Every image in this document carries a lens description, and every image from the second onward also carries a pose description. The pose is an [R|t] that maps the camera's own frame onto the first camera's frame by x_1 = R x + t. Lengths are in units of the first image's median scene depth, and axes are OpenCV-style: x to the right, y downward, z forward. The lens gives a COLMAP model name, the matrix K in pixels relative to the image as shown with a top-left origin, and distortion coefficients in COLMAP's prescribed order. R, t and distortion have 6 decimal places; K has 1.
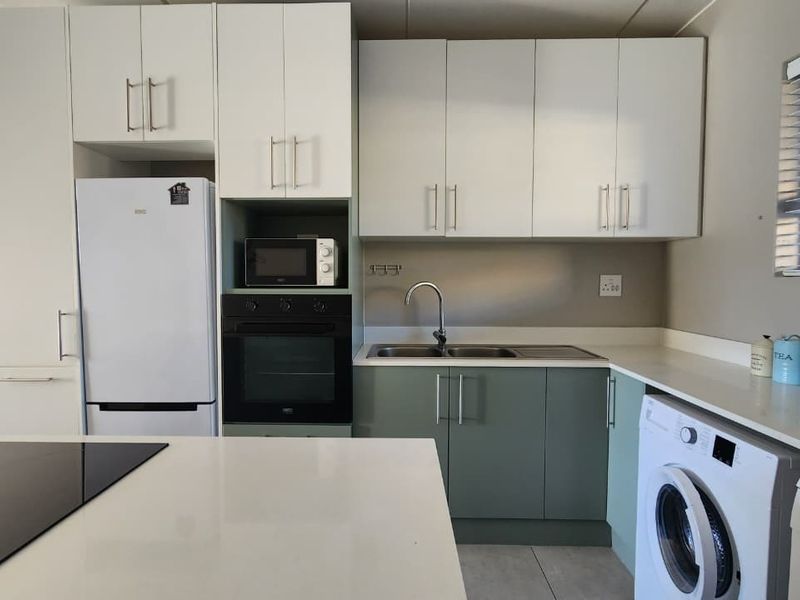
lens RADIAL K [[438.9, 0, 390.3], [0, 438.9, 299.5], [0, 0, 1]] dist [0.001335, -0.000648]
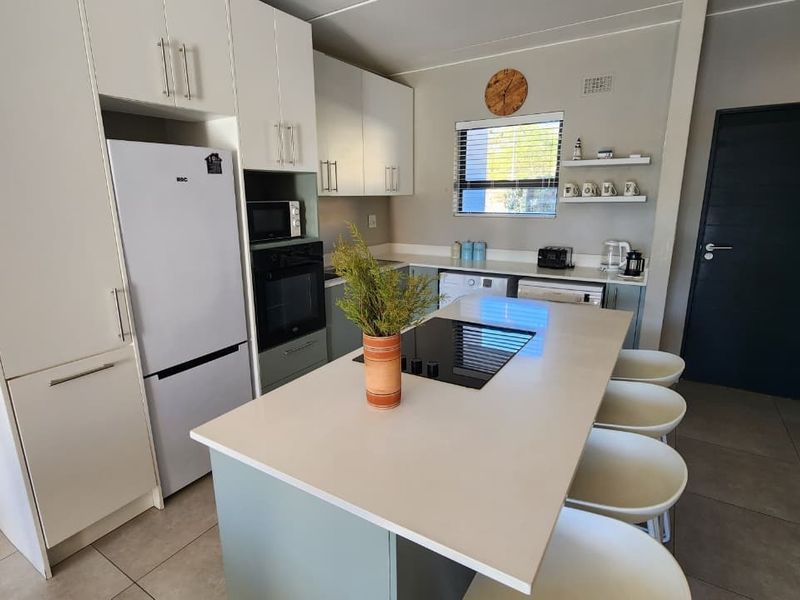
lens RADIAL K [[438.9, 0, 390.3], [0, 438.9, 299.5], [0, 0, 1]] dist [0.001335, -0.000648]
pose [[0.522760, -0.205931, 0.827233, -1.187738], [0.054213, 0.976451, 0.208818, -0.110565], [-0.850754, -0.064315, 0.521614, 0.030006]]
